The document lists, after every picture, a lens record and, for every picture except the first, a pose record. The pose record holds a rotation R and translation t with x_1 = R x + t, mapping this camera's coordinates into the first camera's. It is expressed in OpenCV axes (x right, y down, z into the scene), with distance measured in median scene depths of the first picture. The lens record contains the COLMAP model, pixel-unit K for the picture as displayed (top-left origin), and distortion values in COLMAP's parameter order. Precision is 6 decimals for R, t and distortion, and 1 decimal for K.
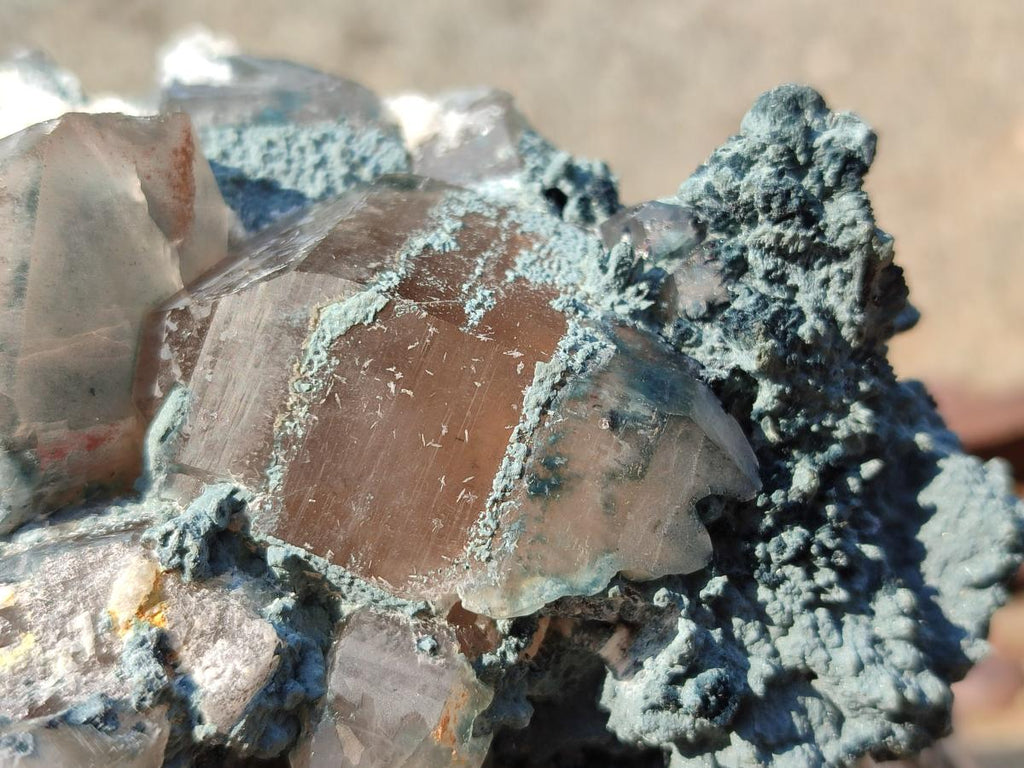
lens RADIAL K [[1509.1, 0, 515.9], [0, 1509.1, 436.9], [0, 0, 1]] dist [0.330878, -2.191730]
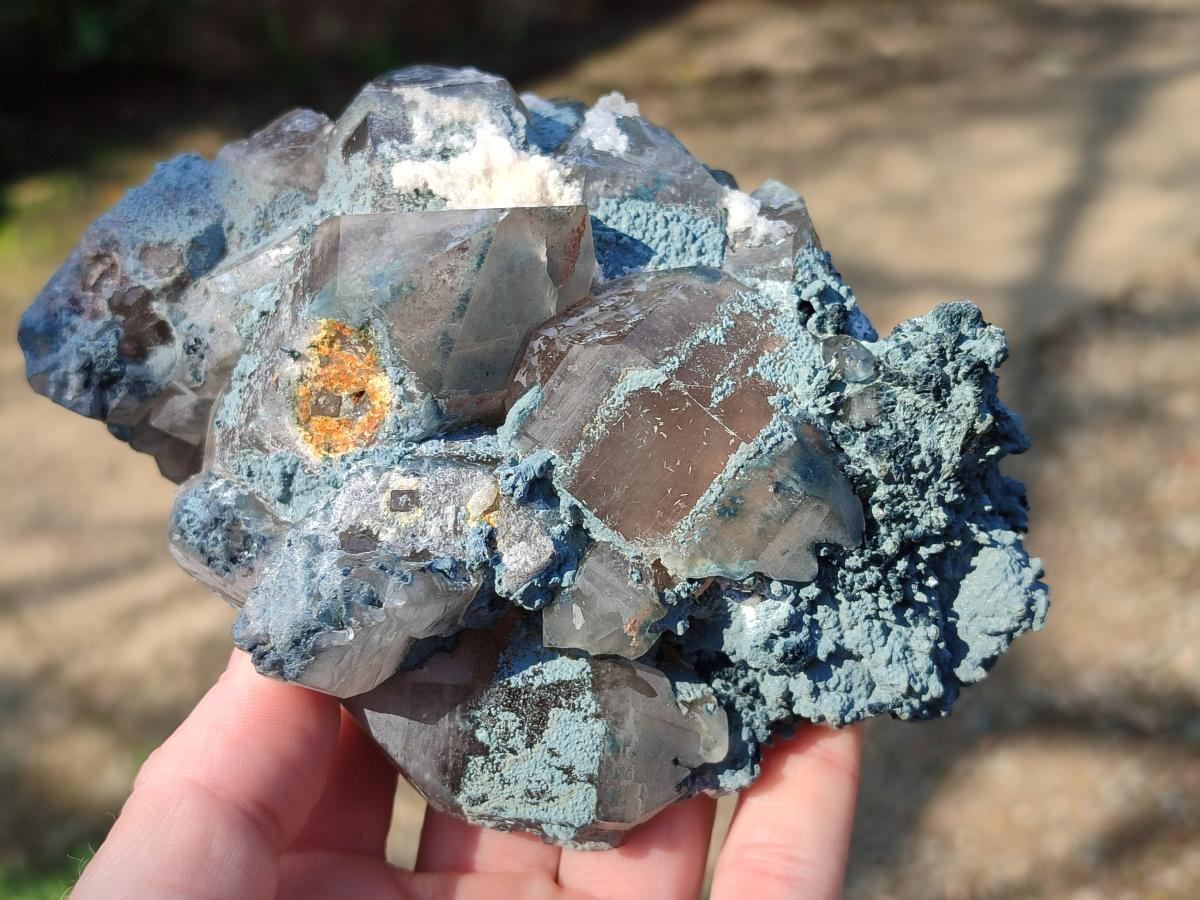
lens RADIAL K [[1768.5, 0, 604.6], [0, 1768.5, 512.0], [0, 0, 1]] dist [0.330878, -2.191730]
pose [[0.948809, 0.295187, -0.112367, 0.108784], [-0.260914, 0.932999, 0.247864, -0.408803], [0.178004, -0.205857, 0.962256, -0.889994]]
